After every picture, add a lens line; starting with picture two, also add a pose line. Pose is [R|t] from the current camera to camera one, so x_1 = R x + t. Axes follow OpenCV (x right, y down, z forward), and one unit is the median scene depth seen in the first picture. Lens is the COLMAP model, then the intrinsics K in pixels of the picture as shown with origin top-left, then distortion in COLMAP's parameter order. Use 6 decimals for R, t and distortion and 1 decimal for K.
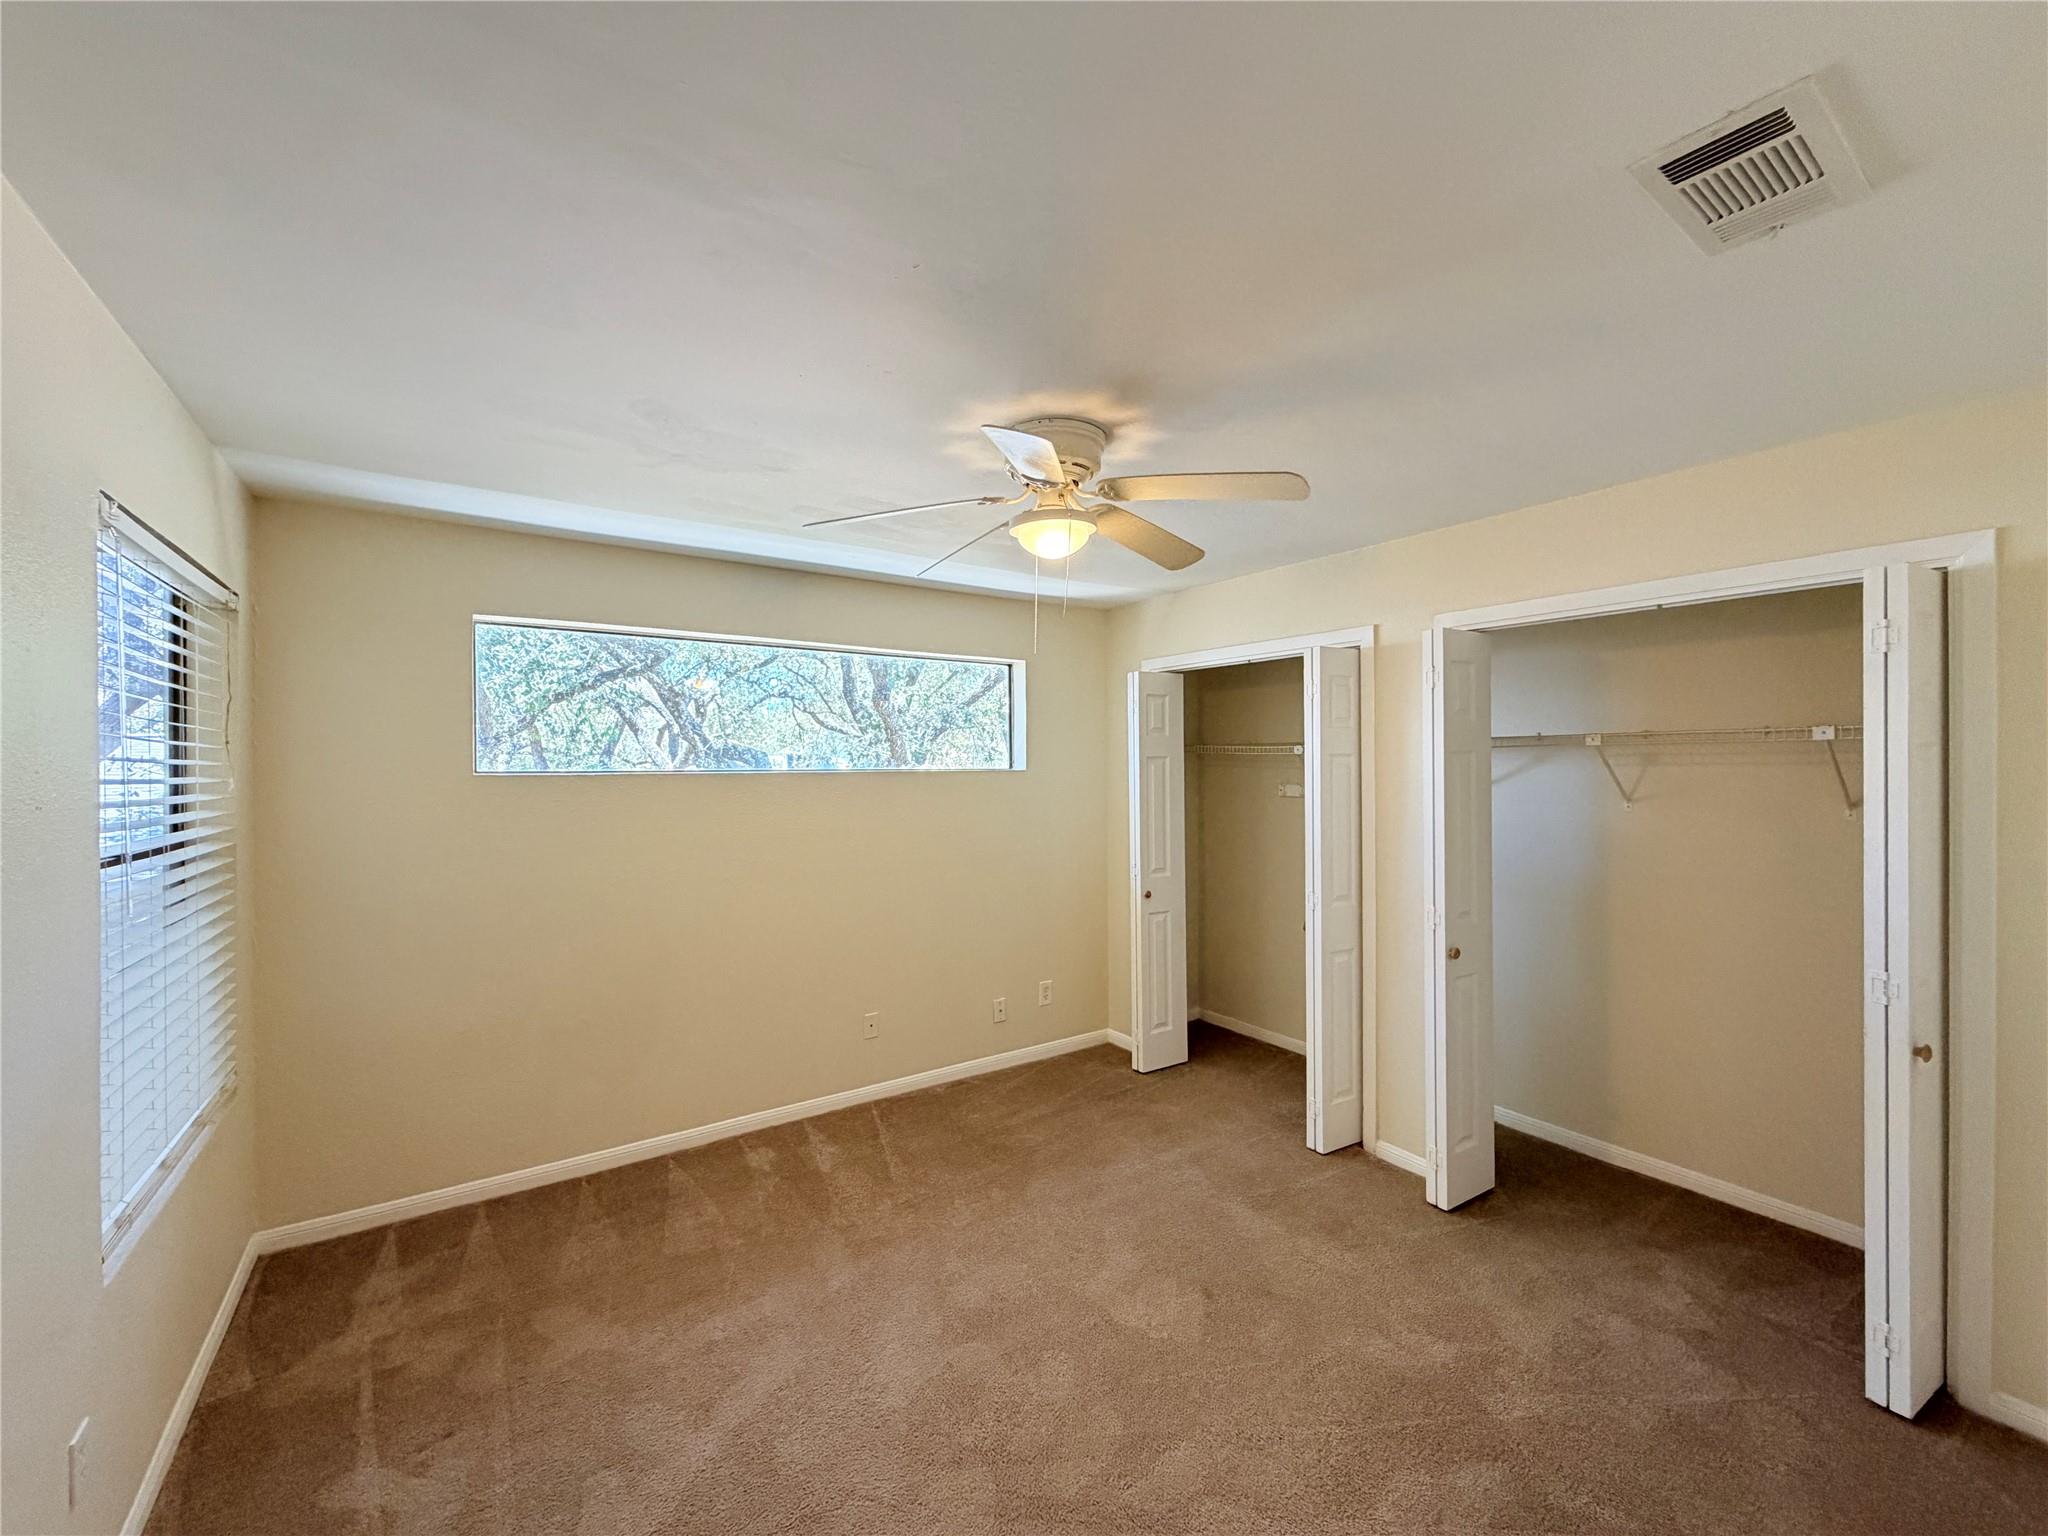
lens RADIAL K [[817.9, 0, 1019.9], [0, 817.9, 766.8], [0, 0, 1]] dist [-0.001196, 0.000193]
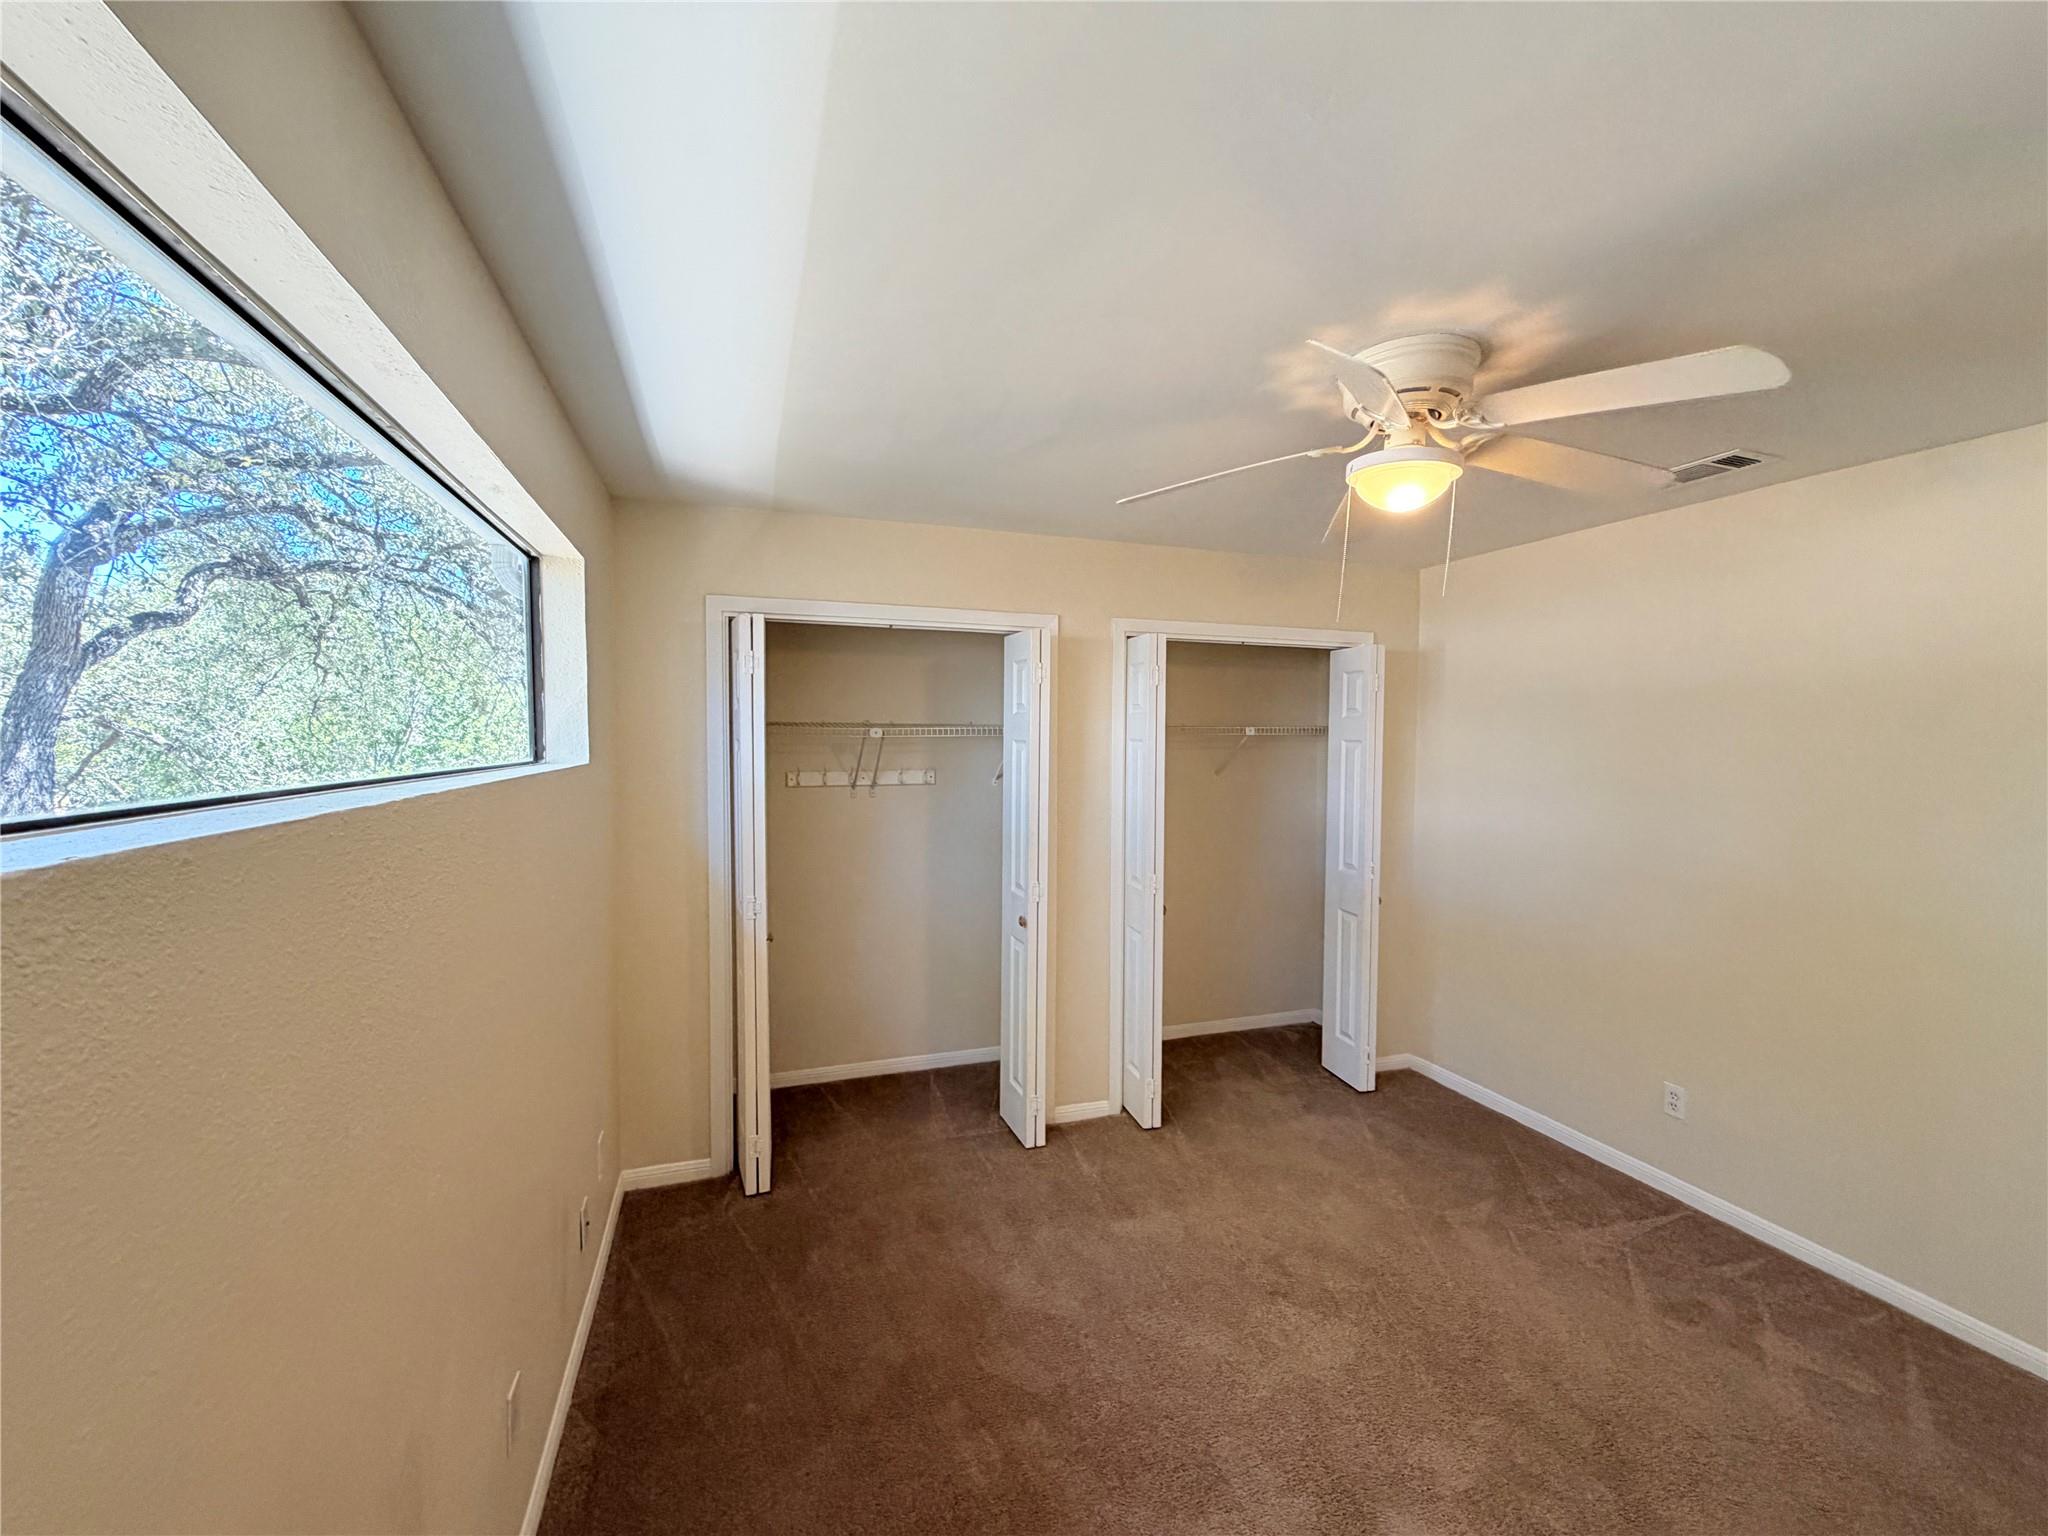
lens RADIAL K [[817.9, 0, 1019.9], [0, 817.9, 766.8], [0, 0, 1]] dist [-0.001196, 0.000193]
pose [[0.267925, -0.032278, 0.962899, -0.501007], [-0.002666, 0.999410, 0.034244, -0.015985], [-0.963436, -0.011742, 0.267681, 0.670560]]
